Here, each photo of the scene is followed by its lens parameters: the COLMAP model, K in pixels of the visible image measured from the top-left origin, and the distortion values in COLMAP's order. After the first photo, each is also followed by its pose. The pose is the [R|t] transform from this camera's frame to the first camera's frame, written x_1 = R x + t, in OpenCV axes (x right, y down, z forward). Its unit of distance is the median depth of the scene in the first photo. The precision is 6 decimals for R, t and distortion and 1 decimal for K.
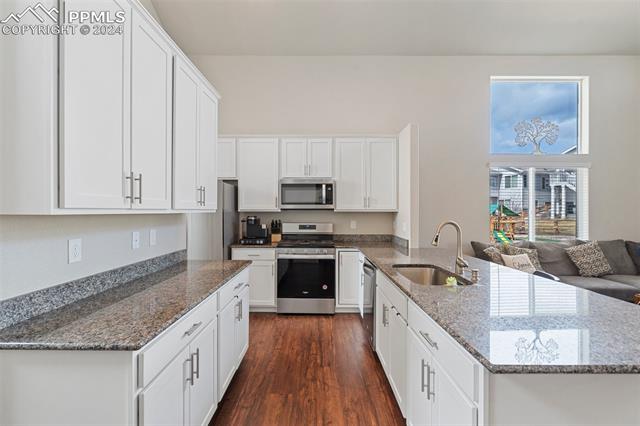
lens RADIAL K [[293.4, 0, 318.7], [0, 293.4, 210.0], [0, 0, 1]] dist [-0.009144, 0.002627]
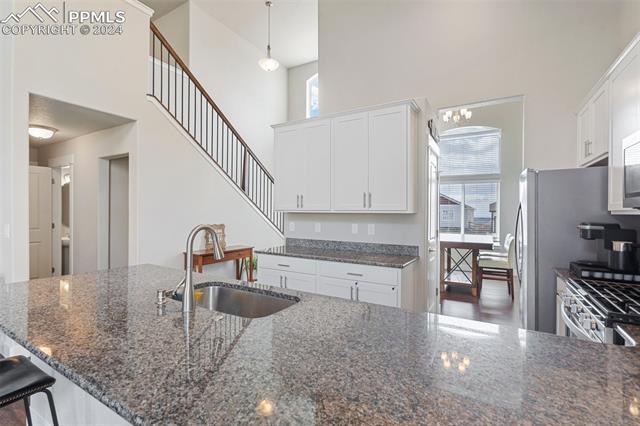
lens RADIAL K [[293.4, 0, 316.8], [0, 293.4, 210.8], [0, 0, 1]] dist [-0.009144, 0.002627]
pose [[-0.511214, -0.000668, -0.859453, 0.461897], [-0.001758, 0.999998, 0.000269, -0.000719], [0.859451, 0.001649, -0.511215, 0.816898]]
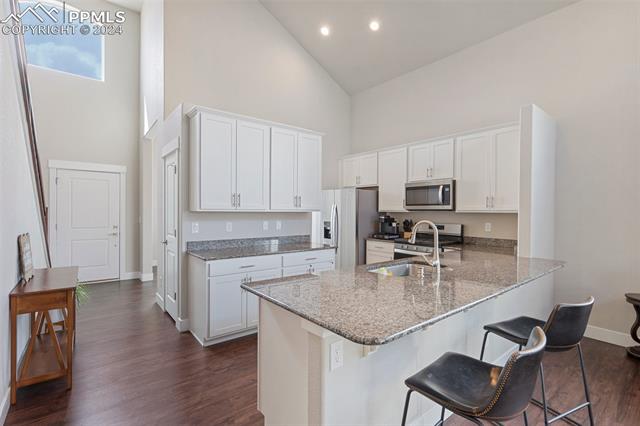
lens RADIAL K [[293.4, 0, 317.8], [0, 293.4, 213.3], [0, 0, 1]] dist [-0.009144, 0.002627]
pose [[0.621807, 0.009052, -0.783118, 0.536567], [-0.003799, 0.999956, 0.008541, 0.001769], [0.783161, -0.002336, 0.621814, 0.032255]]
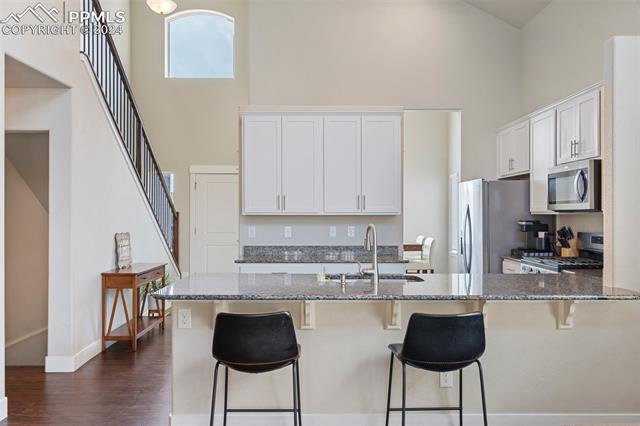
lens RADIAL K [[513.5, 0, 319.6], [0, 513.5, 210.9], [0, 0, 1]] dist [0.011427, -0.000140]
pose [[0.009287, -0.007279, -0.999930, 1.071738], [0.003117, 0.999969, -0.007250, 0.004023], [0.999952, -0.003050, 0.009309, 0.437557]]
